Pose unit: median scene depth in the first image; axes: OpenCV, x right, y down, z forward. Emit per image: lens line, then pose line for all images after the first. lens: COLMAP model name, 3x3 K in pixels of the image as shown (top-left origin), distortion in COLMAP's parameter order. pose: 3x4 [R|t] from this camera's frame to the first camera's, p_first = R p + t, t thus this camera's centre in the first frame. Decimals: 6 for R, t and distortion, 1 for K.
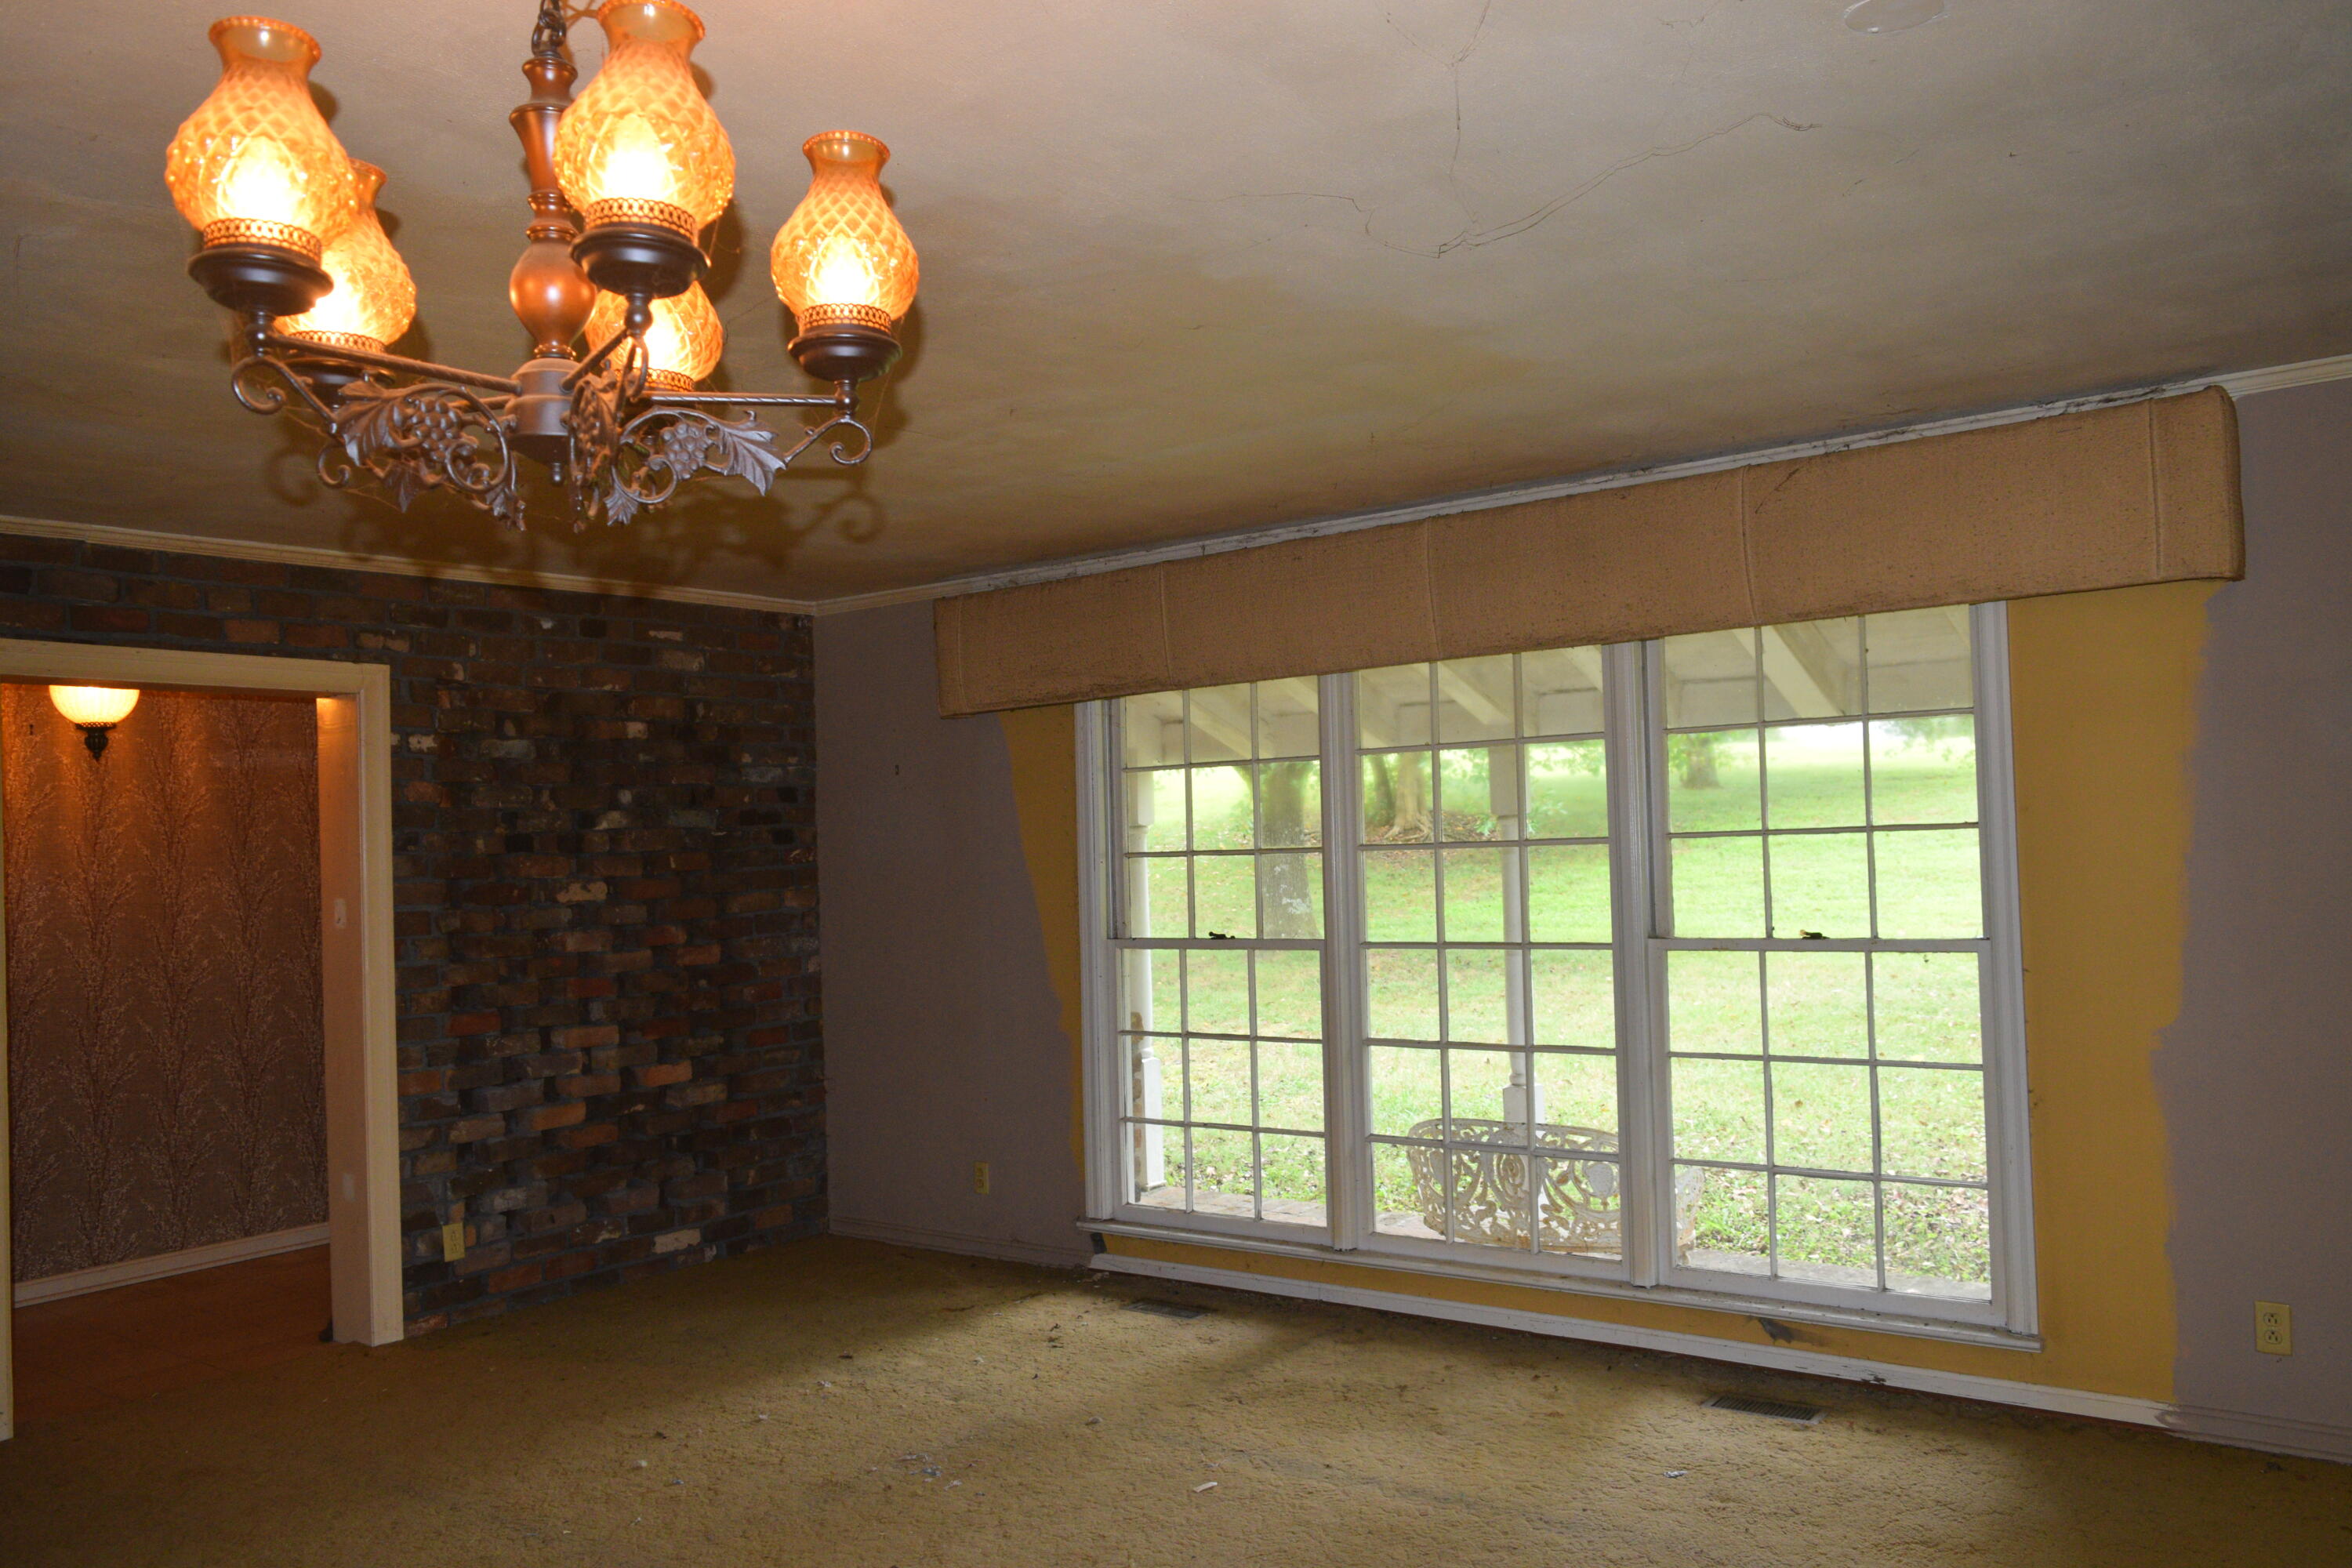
lens RADIAL K [[1840.8, 0, 1174.3], [0, 1840.8, 784.1], [0, 0, 1]] dist [-0.011103, -0.001751]
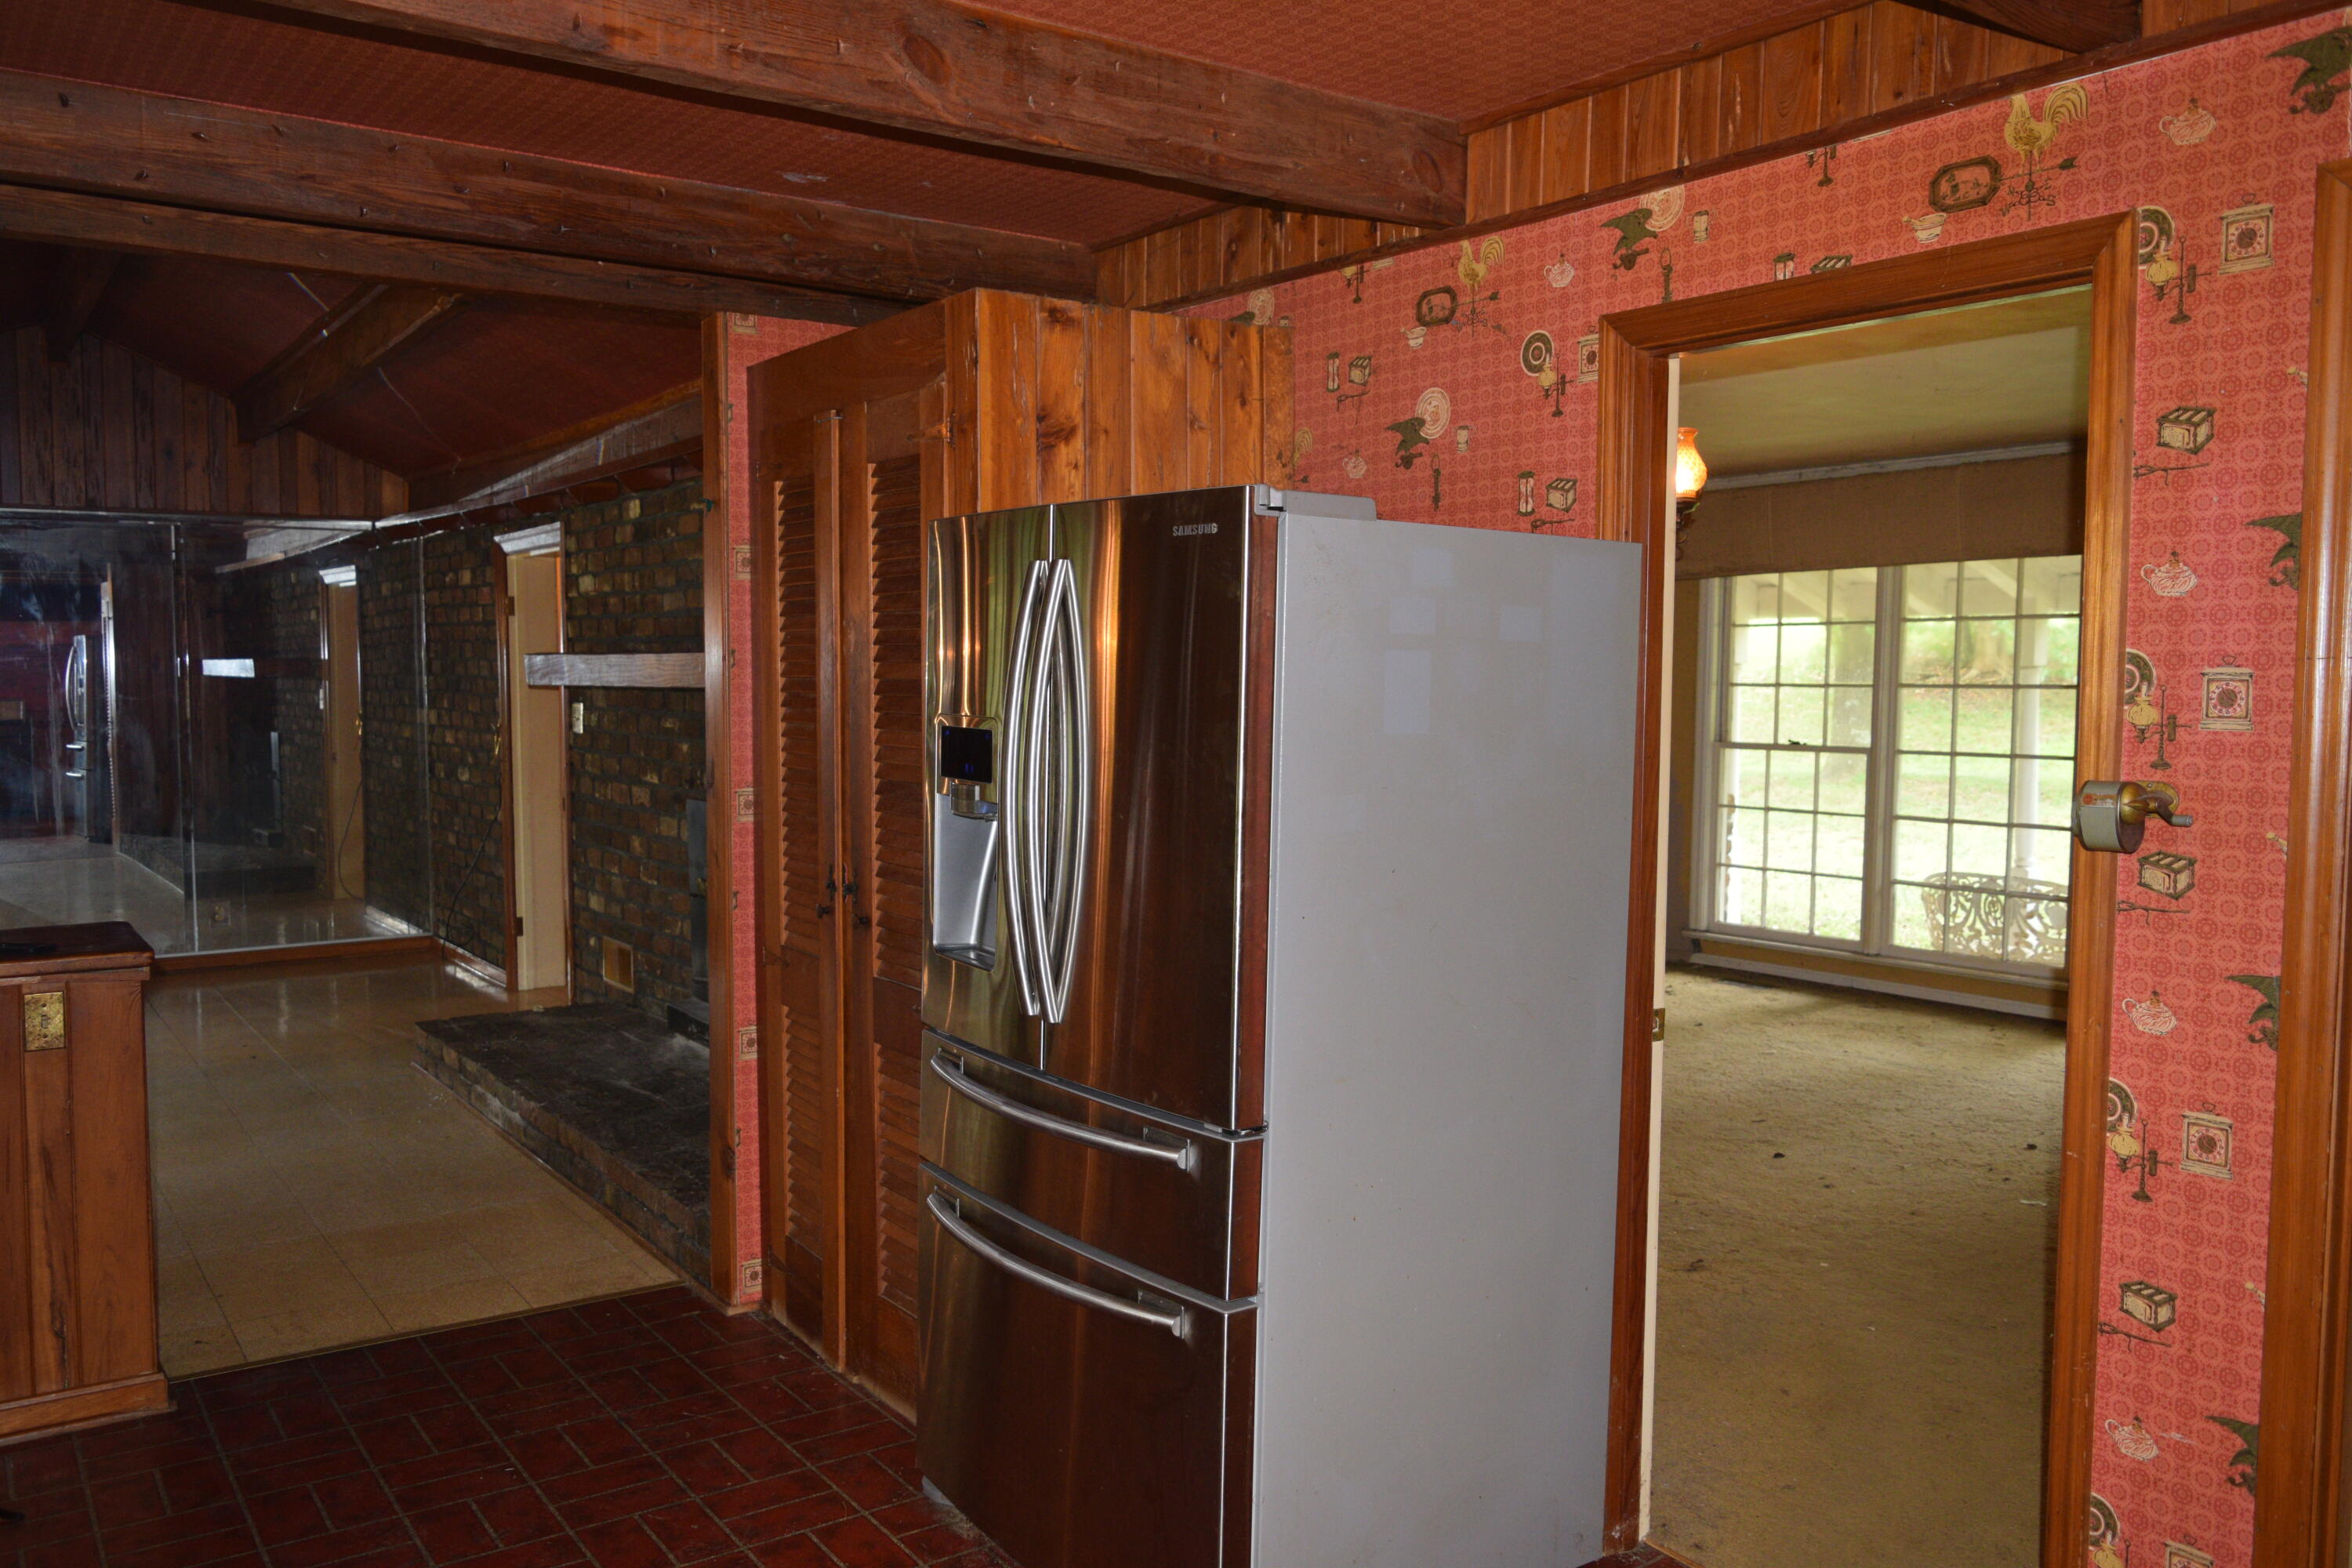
lens RADIAL K [[1840.8, 0, 1174.1], [0, 1840.8, 791.5], [0, 0, 1]] dist [-0.011103, -0.001751]
pose [[0.954832, 0.056541, -0.291717, -0.019551], [-0.027073, 0.994200, 0.104084, -0.017963], [0.295910, -0.091485, 0.950825, -0.565249]]
